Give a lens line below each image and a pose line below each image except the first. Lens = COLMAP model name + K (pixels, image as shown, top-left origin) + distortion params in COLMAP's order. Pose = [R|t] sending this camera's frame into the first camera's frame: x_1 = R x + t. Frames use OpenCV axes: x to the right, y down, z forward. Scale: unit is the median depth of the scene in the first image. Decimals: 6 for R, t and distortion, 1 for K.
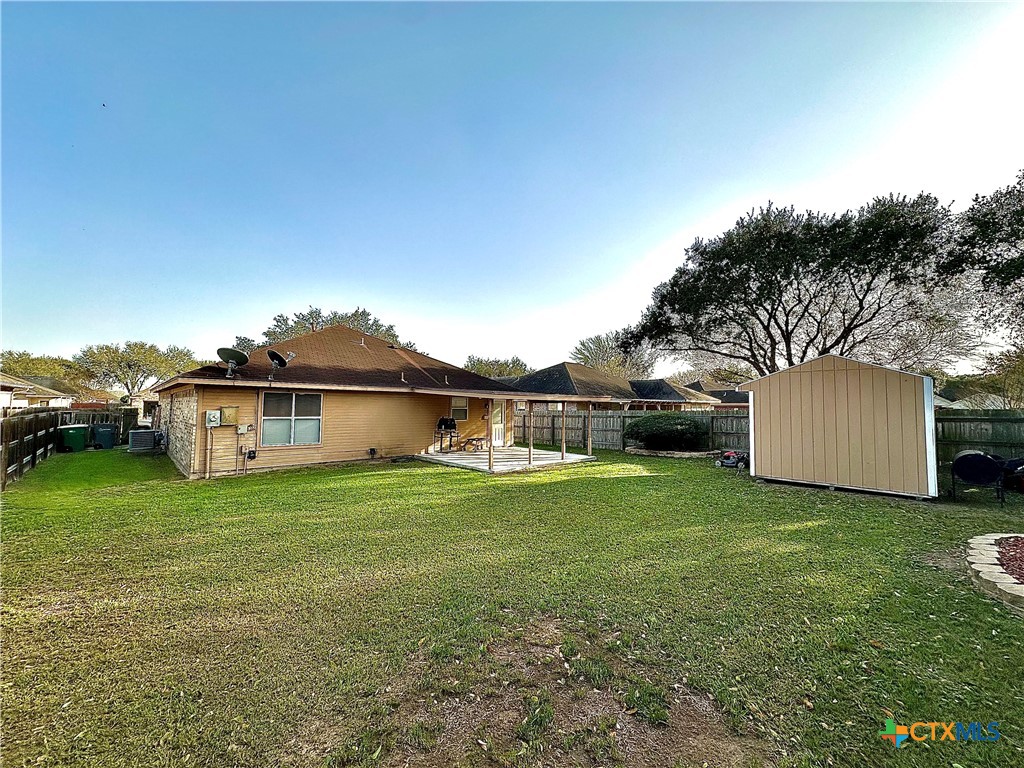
lens RADIAL K [[407.4, 0, 512.0], [0, 407.4, 384.0], [0, 0, 1]] dist [0.000949, -0.000008]
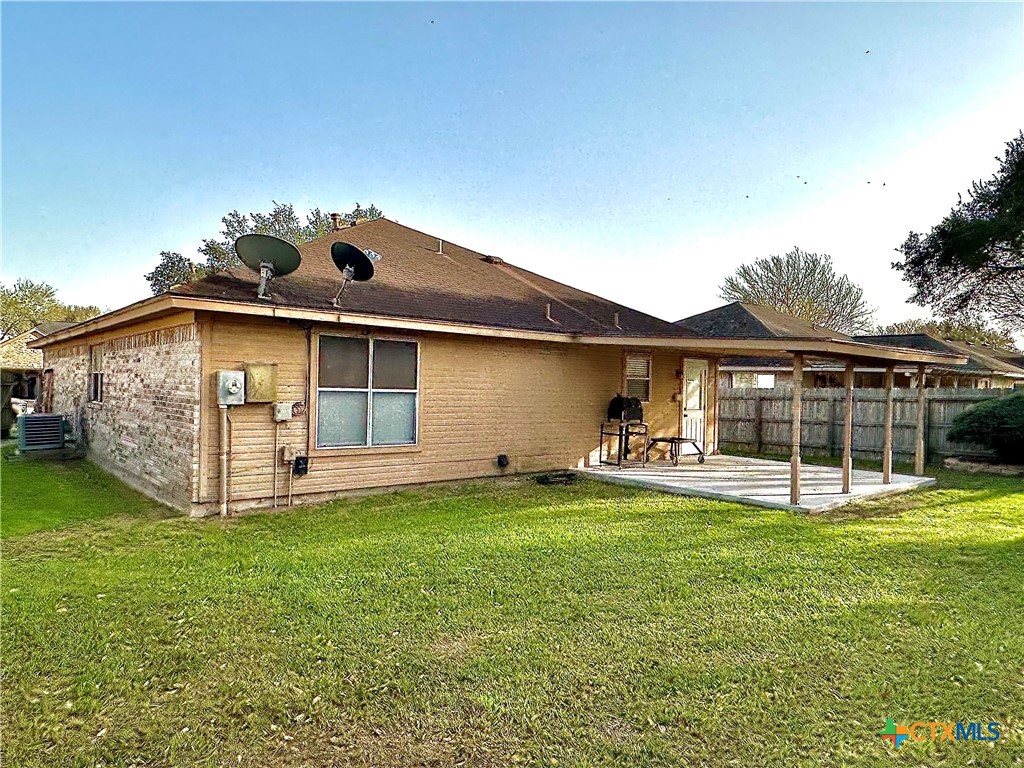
lens RADIAL K [[662.0, 0, 512.0], [0, 662.0, 384.0], [0, 0, 1]] dist [-0.000934, -0.001269]
pose [[0.999019, 0.010047, -0.043132, -0.306709], [-0.007845, 0.998672, 0.050922, 0.031756], [0.043586, -0.050534, 0.997771, 0.209688]]
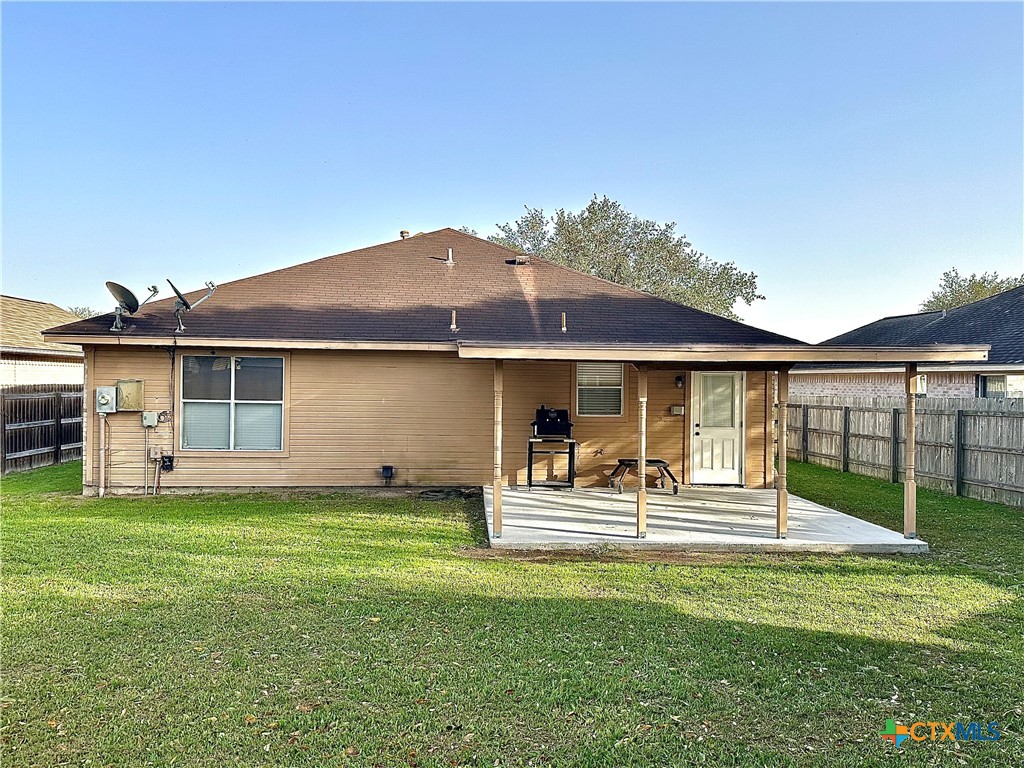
lens RADIAL K [[761.7, 0, 512.0], [0, 761.7, 384.0], [0, 0, 1]] dist [0.053621, -0.004495]
pose [[0.770932, -0.001724, -0.636915, 0.379184], [0.030065, 0.998980, 0.033687, 0.032518], [0.636207, -0.045119, 0.770198, 0.399800]]
